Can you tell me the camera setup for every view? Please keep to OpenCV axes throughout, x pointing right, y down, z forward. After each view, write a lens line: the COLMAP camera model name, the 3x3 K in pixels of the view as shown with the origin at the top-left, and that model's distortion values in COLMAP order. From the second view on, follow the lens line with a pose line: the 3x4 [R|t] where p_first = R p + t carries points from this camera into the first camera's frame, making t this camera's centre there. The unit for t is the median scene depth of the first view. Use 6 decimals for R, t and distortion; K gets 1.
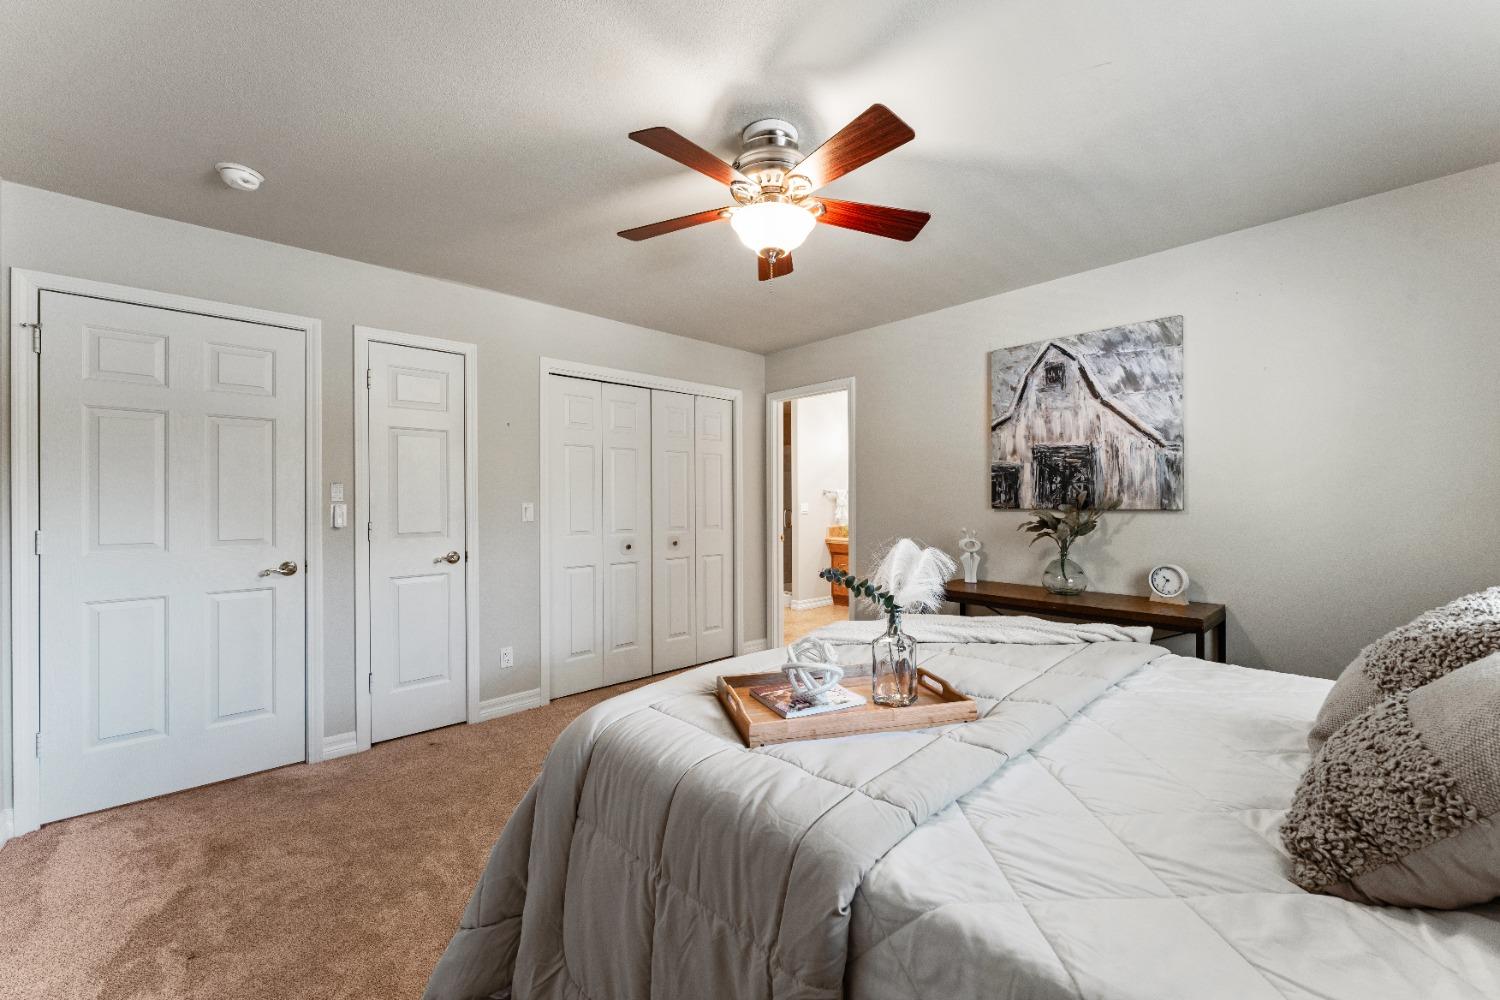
lens RADIAL K [[601.1, 0, 750.0], [0, 601.1, 500.0], [0, 0, 1]] dist [-0.000458, -0.000131]
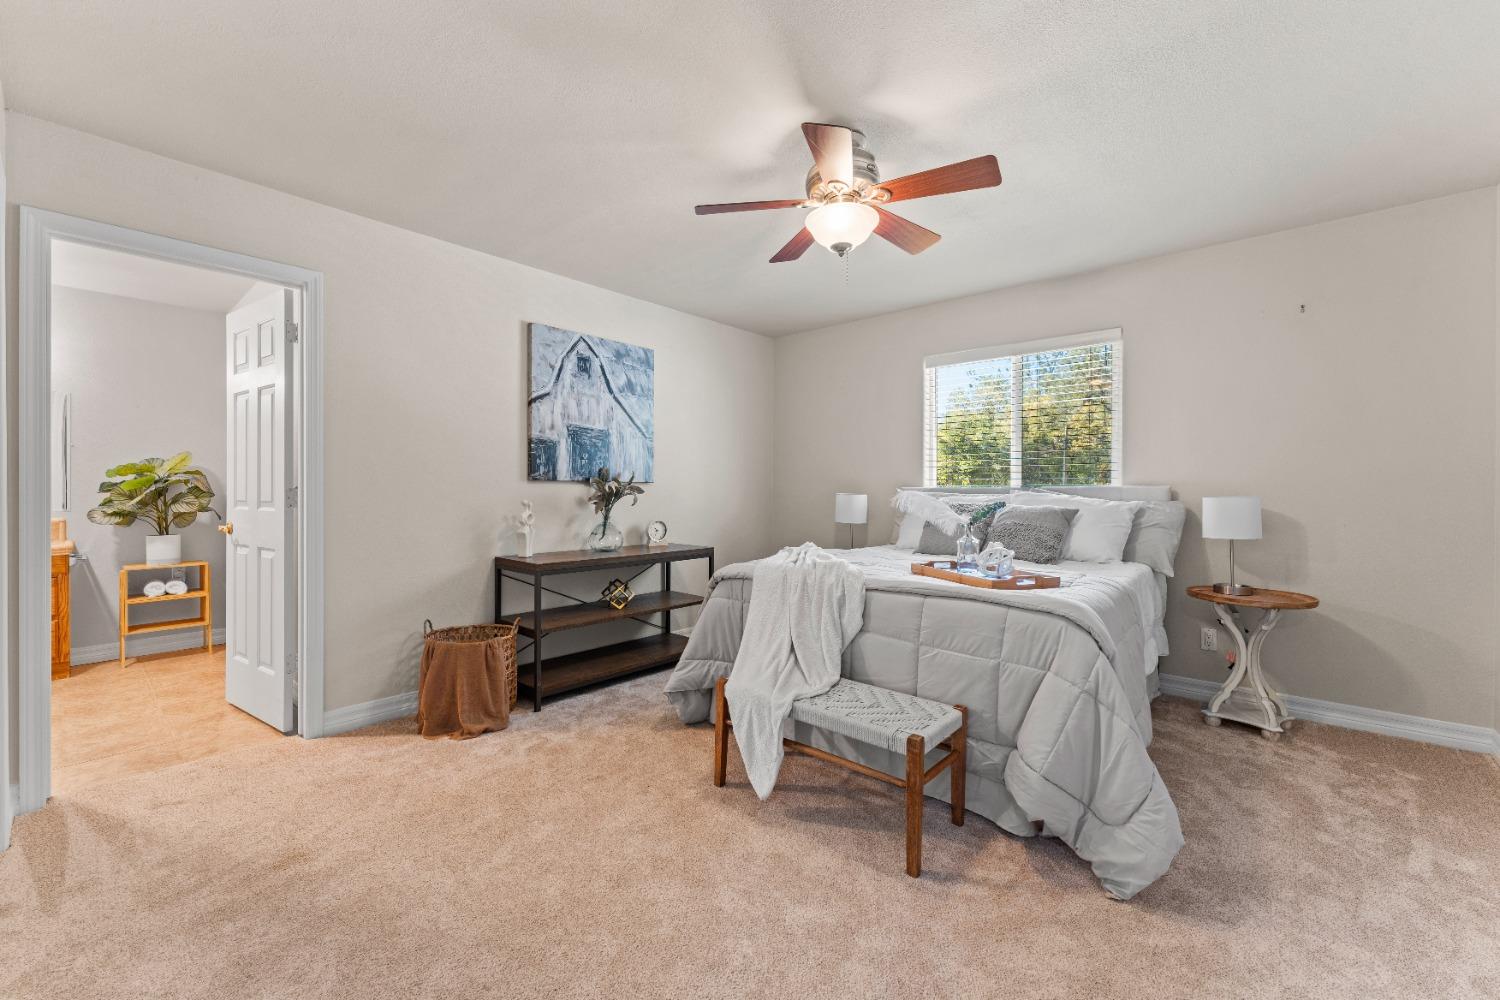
lens RADIAL K [[601.1, 0, 750.0], [0, 601.1, 500.0], [0, 0, 1]] dist [-0.000458, -0.000131]
pose [[-0.104959, -0.006198, 0.994457, -0.675675], [0.001427, 0.999979, 0.006383, 0.044020], [-0.994476, 0.002089, -0.104948, 0.802808]]
